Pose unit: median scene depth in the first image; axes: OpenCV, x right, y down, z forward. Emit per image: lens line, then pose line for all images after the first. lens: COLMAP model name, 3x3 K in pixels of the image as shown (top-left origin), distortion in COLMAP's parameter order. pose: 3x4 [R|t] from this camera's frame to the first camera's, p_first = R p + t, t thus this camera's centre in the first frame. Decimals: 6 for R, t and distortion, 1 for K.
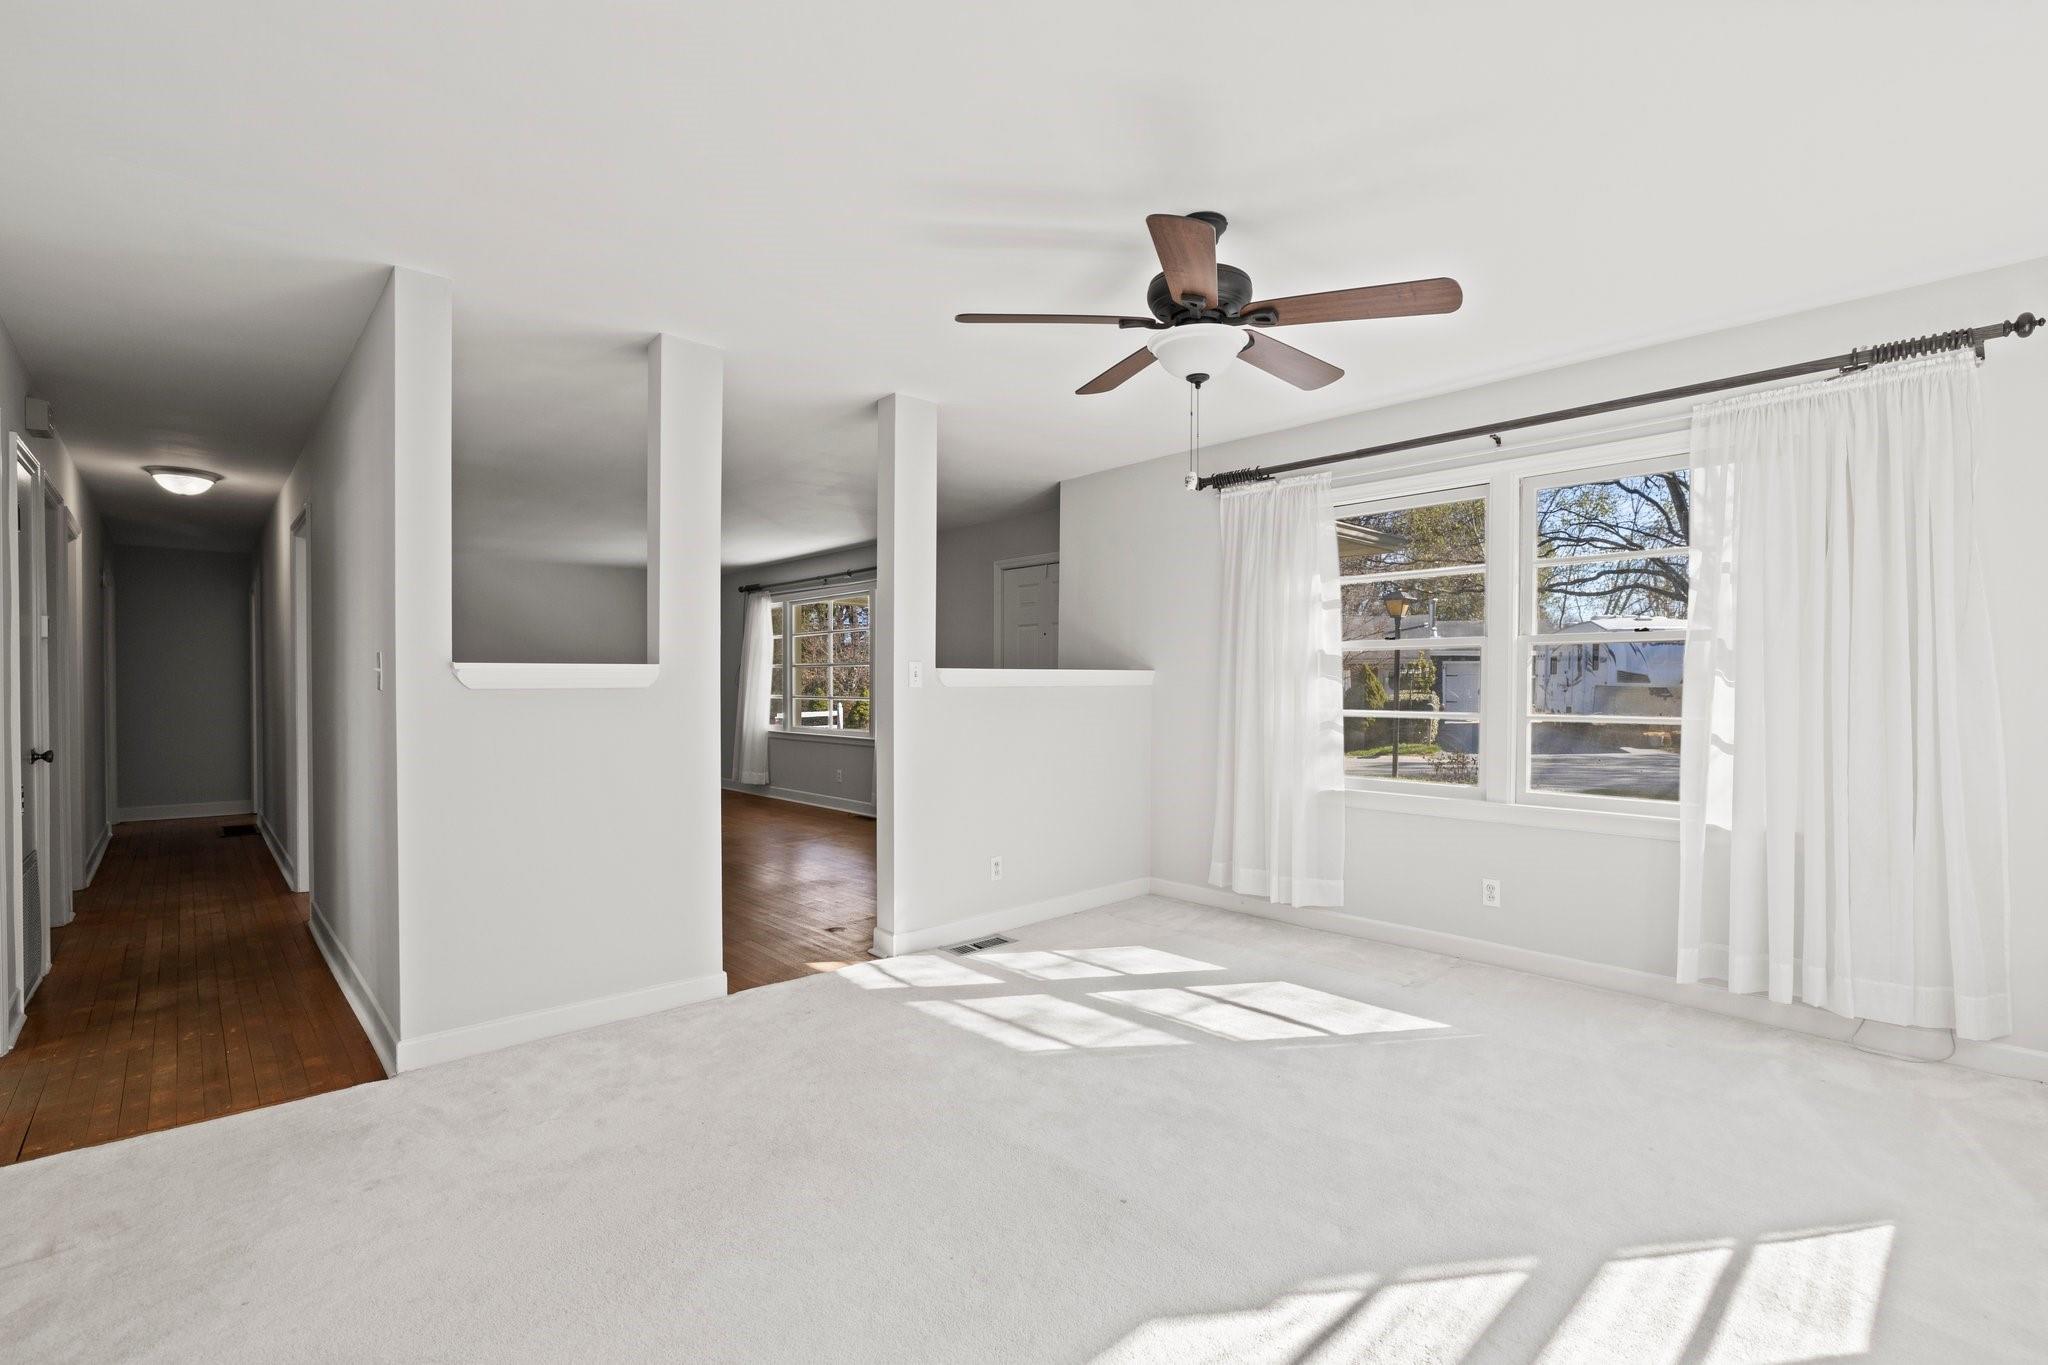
lens RADIAL K [[924.0, 0, 1035.3], [0, 924.0, 708.6], [0, 0, 1]] dist [-0.005767, 0.002726]
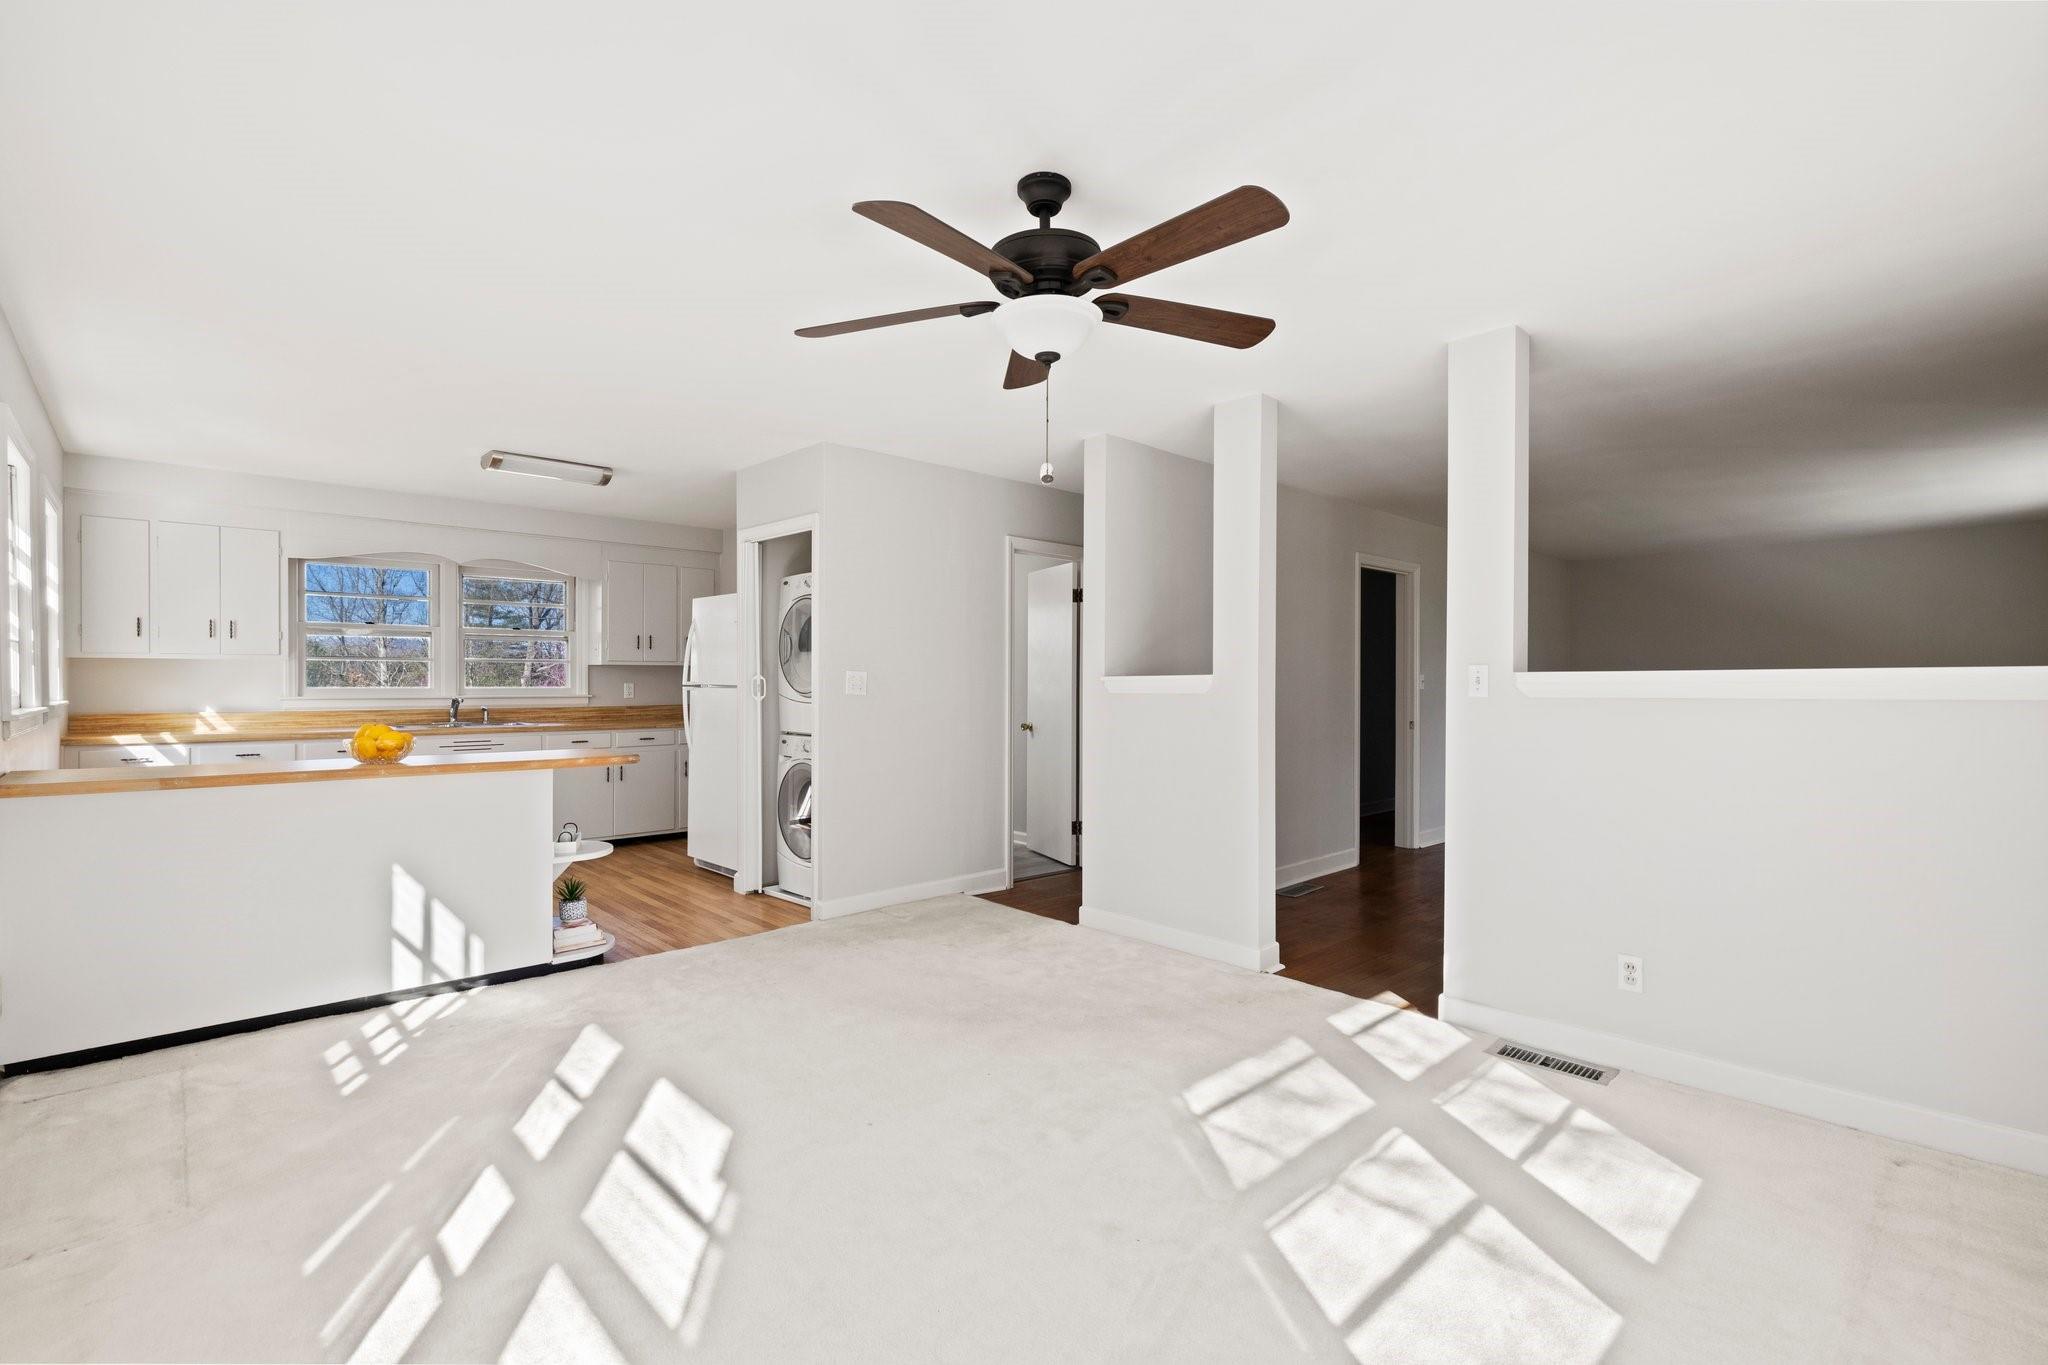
lens RADIAL K [[924.0, 0, 1019.7], [0, 924.0, 687.9], [0, 0, 1]] dist [-0.005767, 0.002726]
pose [[-0.003331, -0.002053, -0.999992, 0.761293], [-0.030396, 0.999536, -0.001951, -0.019431], [0.999532, 0.030389, -0.003392, 0.694958]]
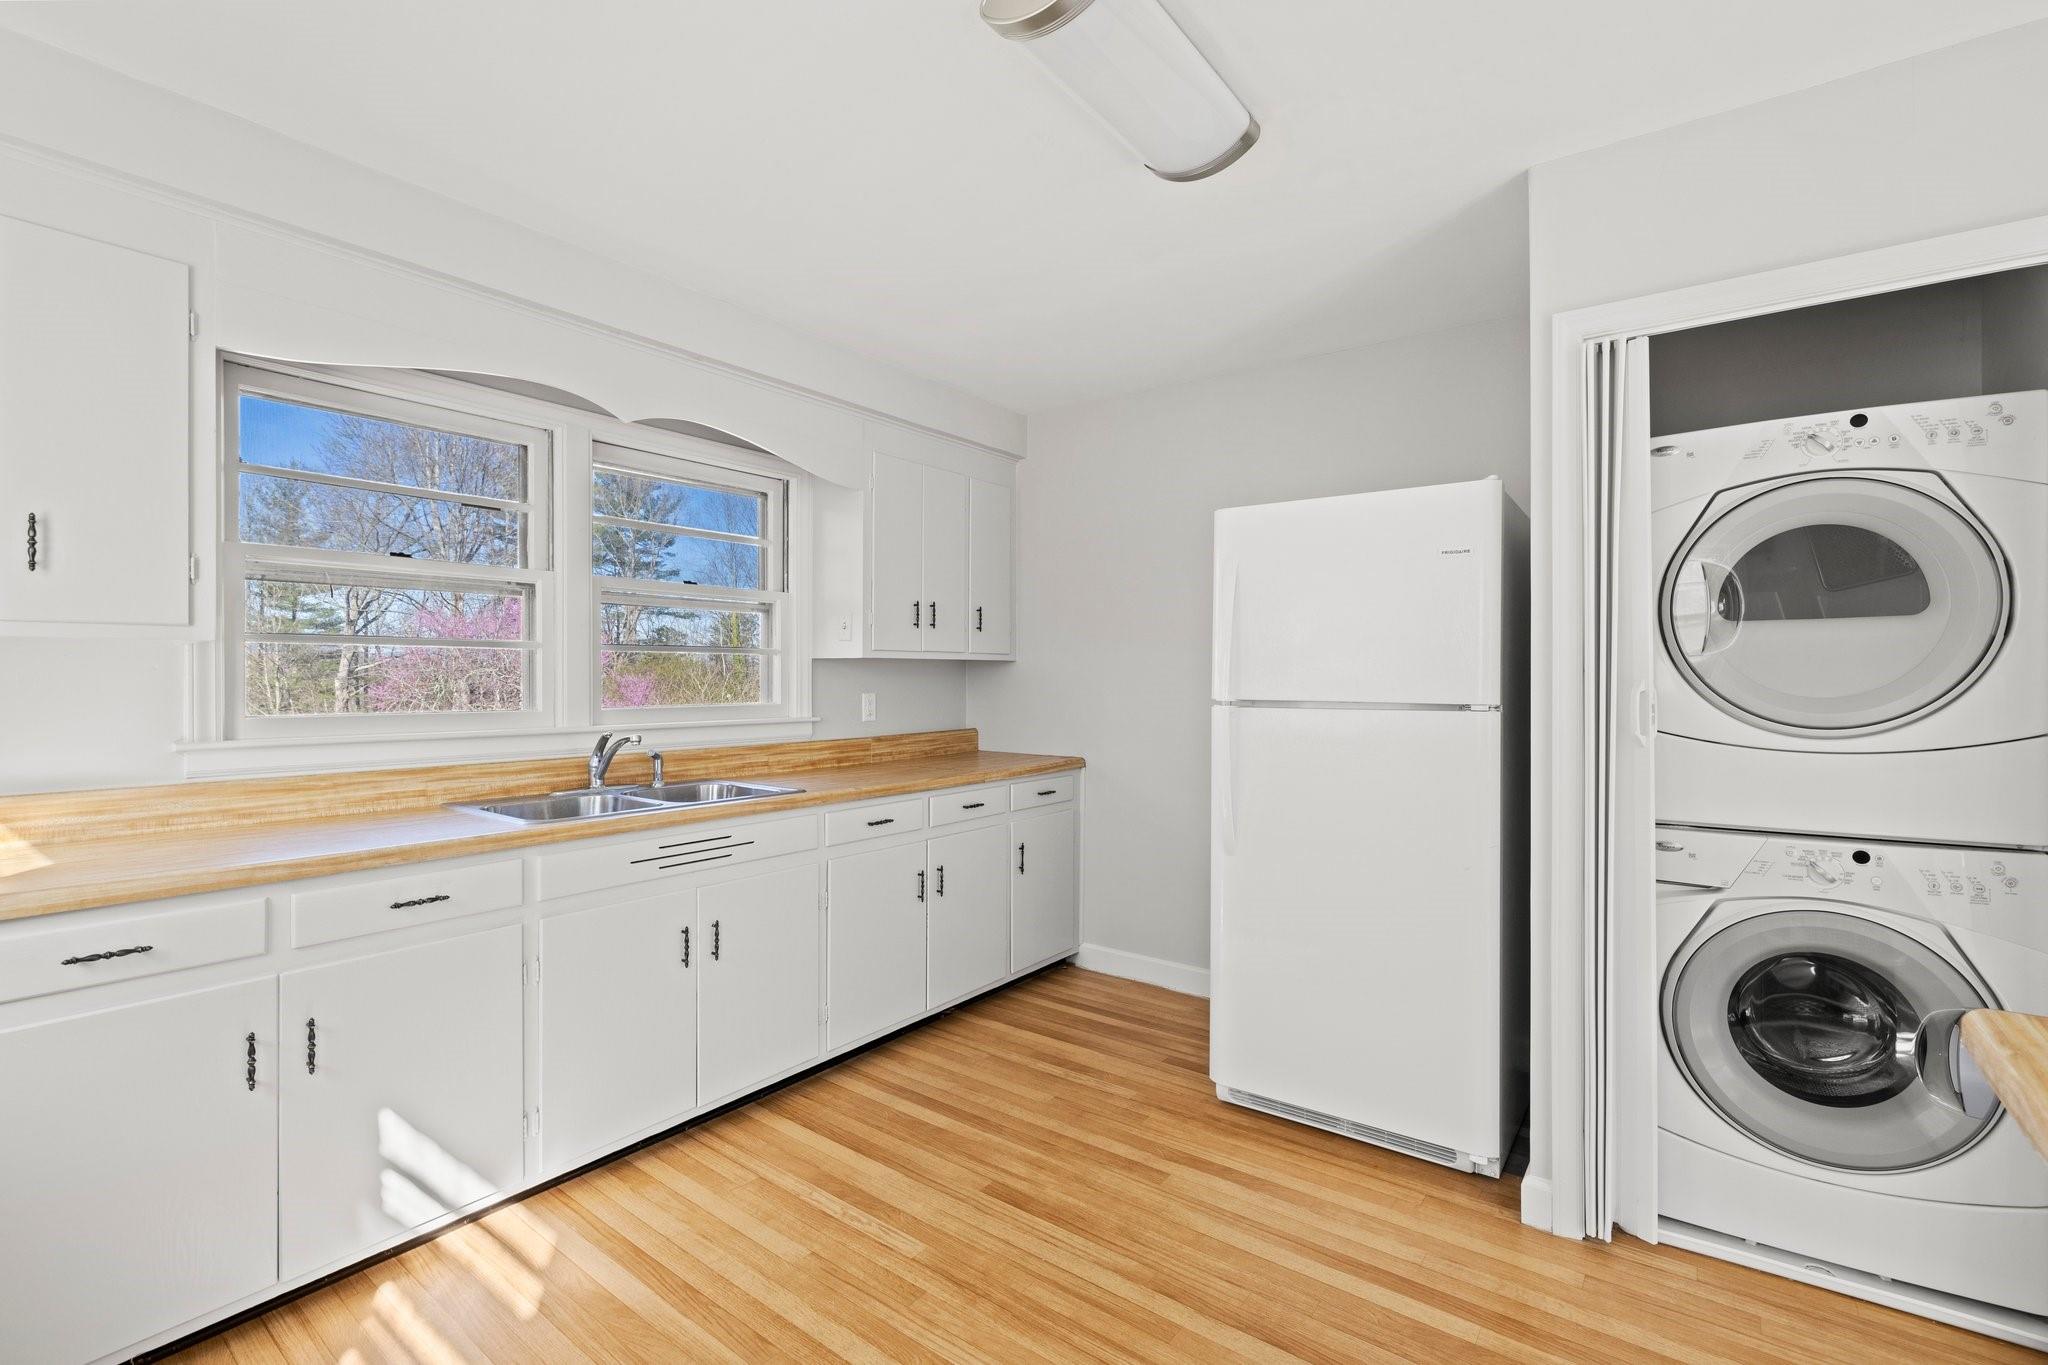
lens RADIAL K [[924.0, 0, 1050.0], [0, 924.0, 682.3], [0, 0, 1]] dist [-0.005767, 0.002726]
pose [[0.165740, -0.006978, -0.986145, -0.201597], [-0.024692, 0.999632, -0.011223, -0.013768], [0.985860, 0.026210, 0.165507, -0.175492]]
